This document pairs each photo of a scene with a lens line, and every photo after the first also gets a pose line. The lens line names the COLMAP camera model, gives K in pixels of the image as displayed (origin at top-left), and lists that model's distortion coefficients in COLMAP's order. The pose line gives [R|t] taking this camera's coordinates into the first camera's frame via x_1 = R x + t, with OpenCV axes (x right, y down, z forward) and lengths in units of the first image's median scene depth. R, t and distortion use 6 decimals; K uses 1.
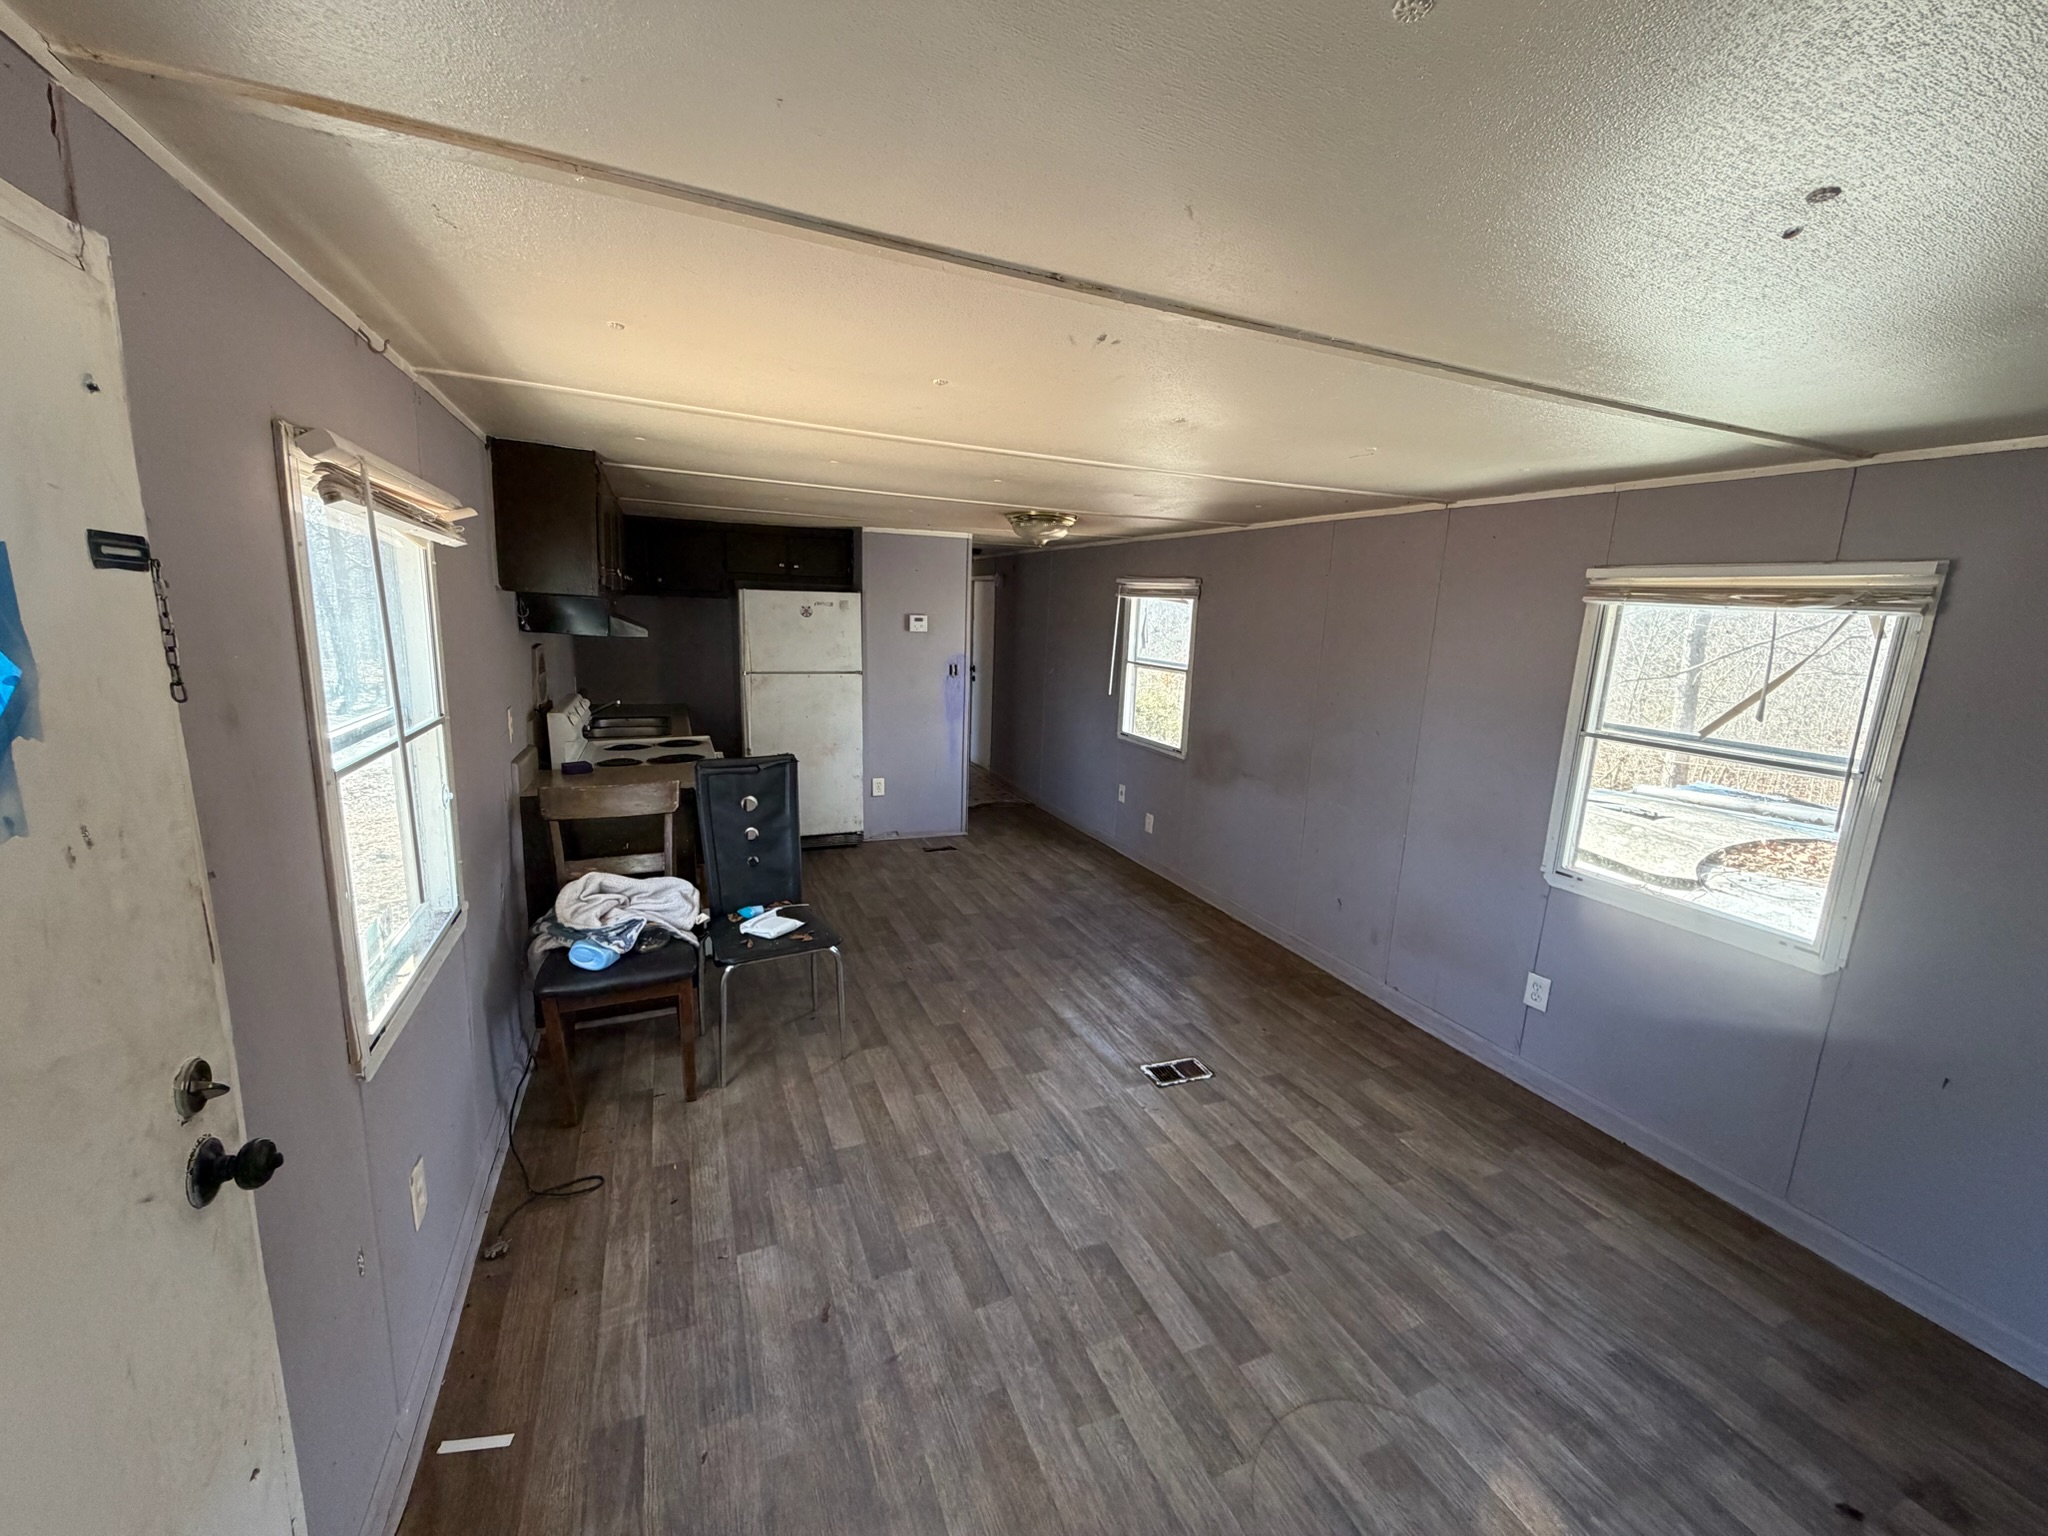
lens RADIAL K [[823.3, 0, 1025.8], [0, 823.3, 768.3], [0, 0, 1]] dist [-0.001709, -0.000029]
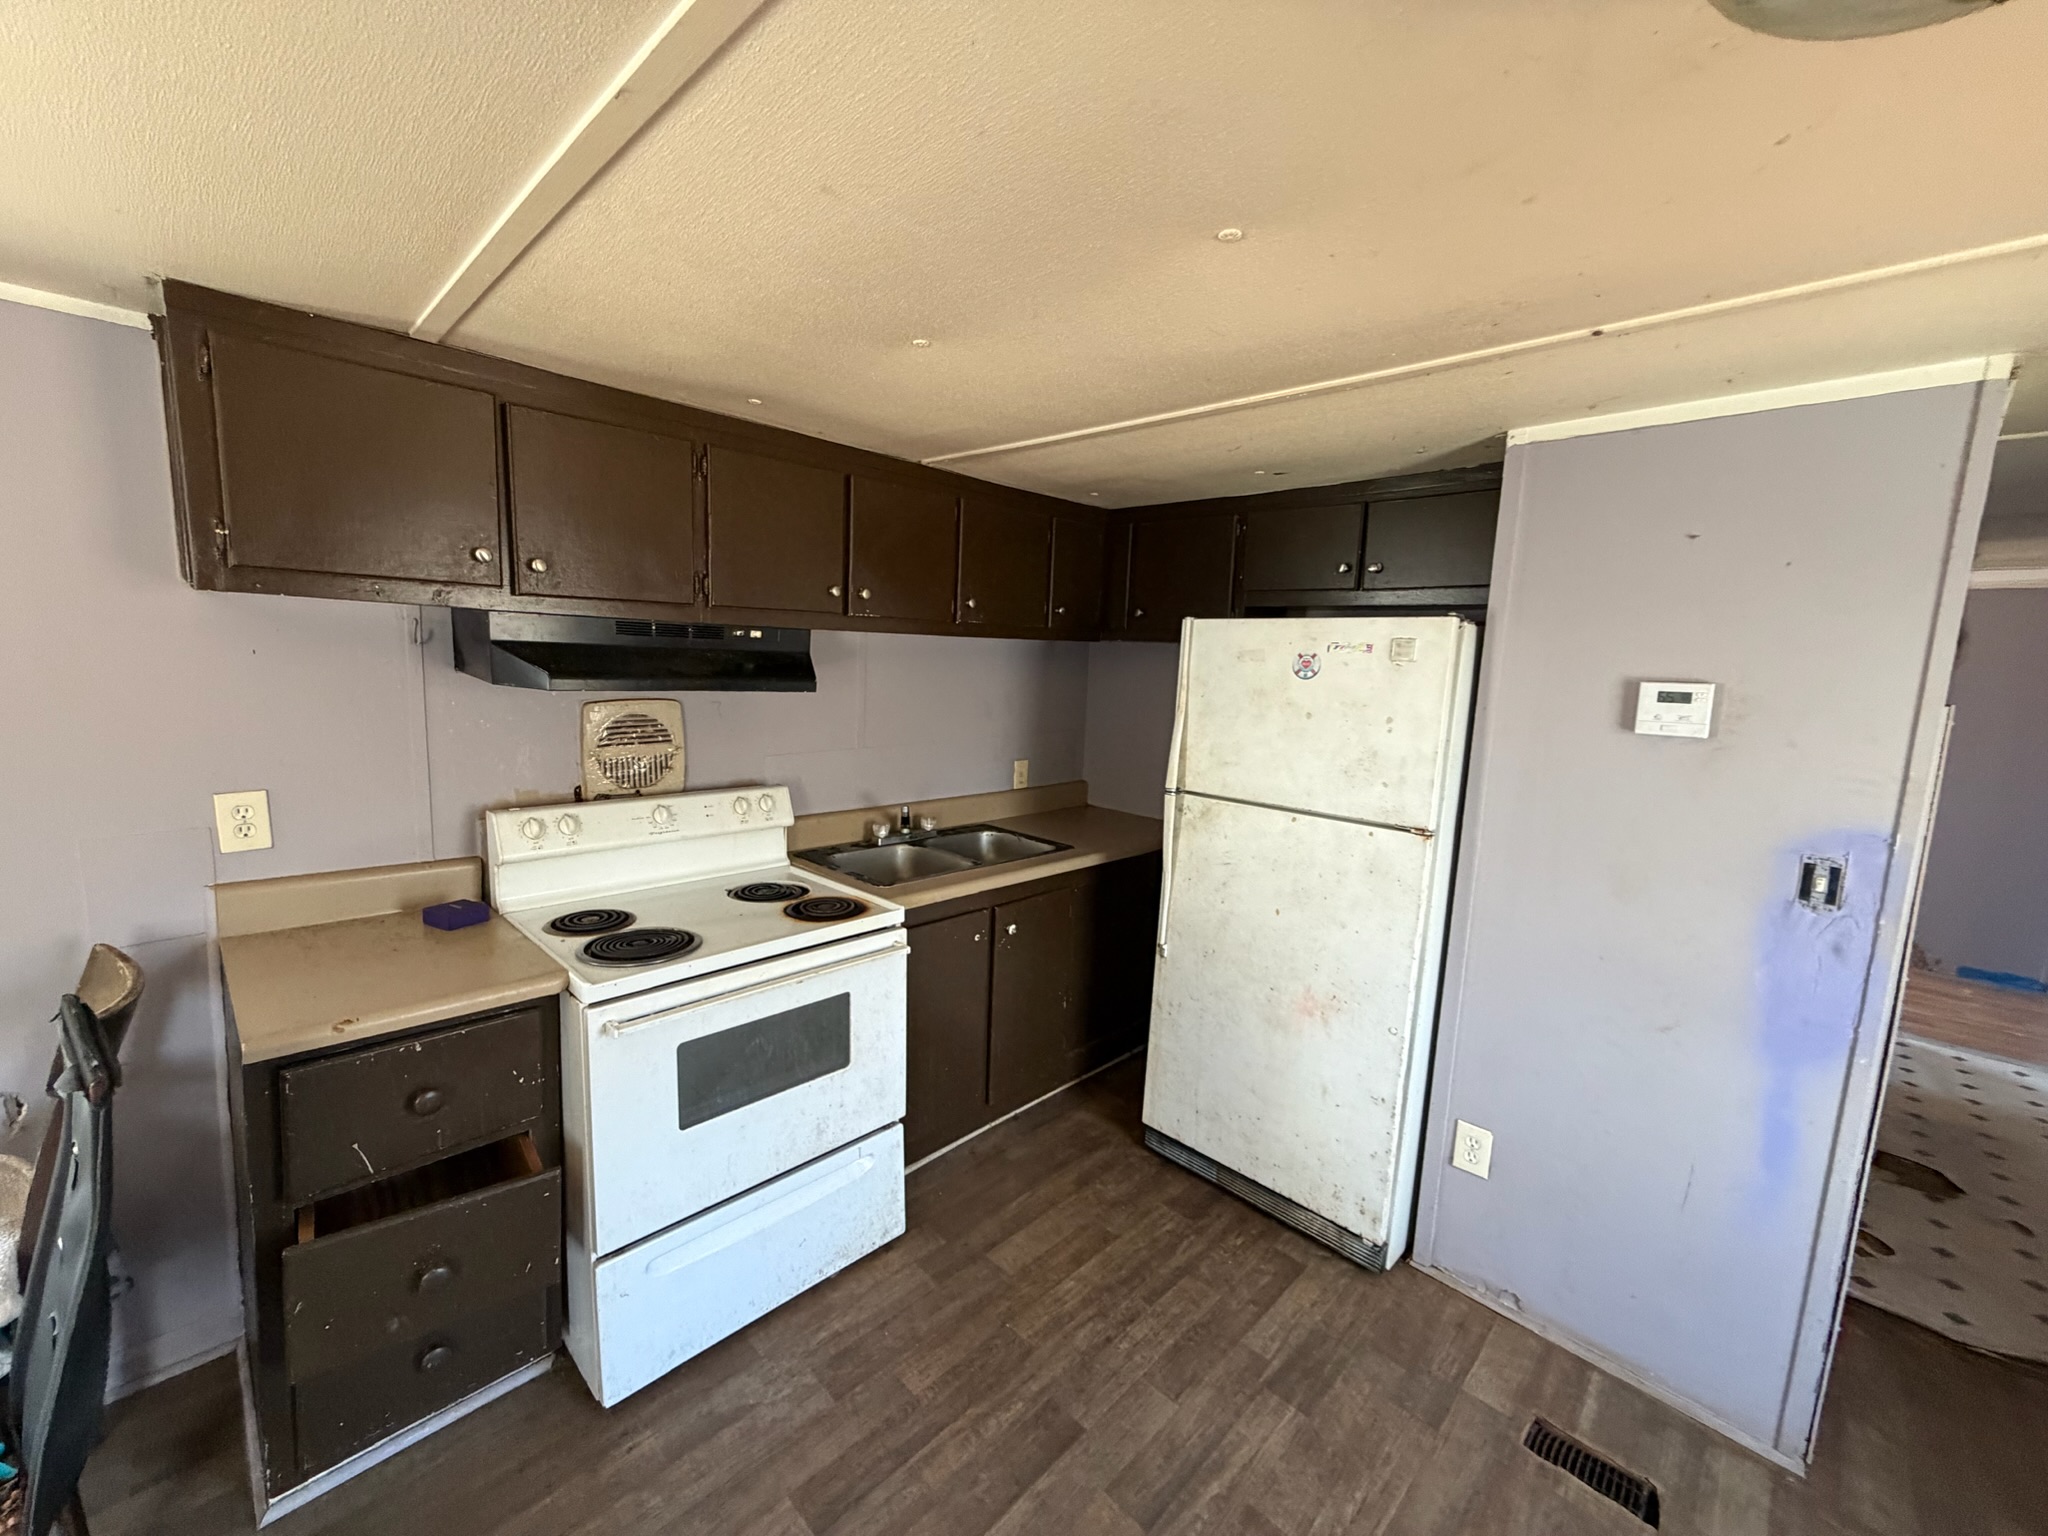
lens RADIAL K [[823.3, 0, 1025.9], [0, 823.3, 771.4], [0, 0, 1]] dist [-0.001709, -0.000029]
pose [[0.382518, 0.109425, -0.917445, 0.062699], [-0.206311, 0.978007, 0.030630, -0.117360], [0.900620, 0.177563, 0.396681, 0.690321]]
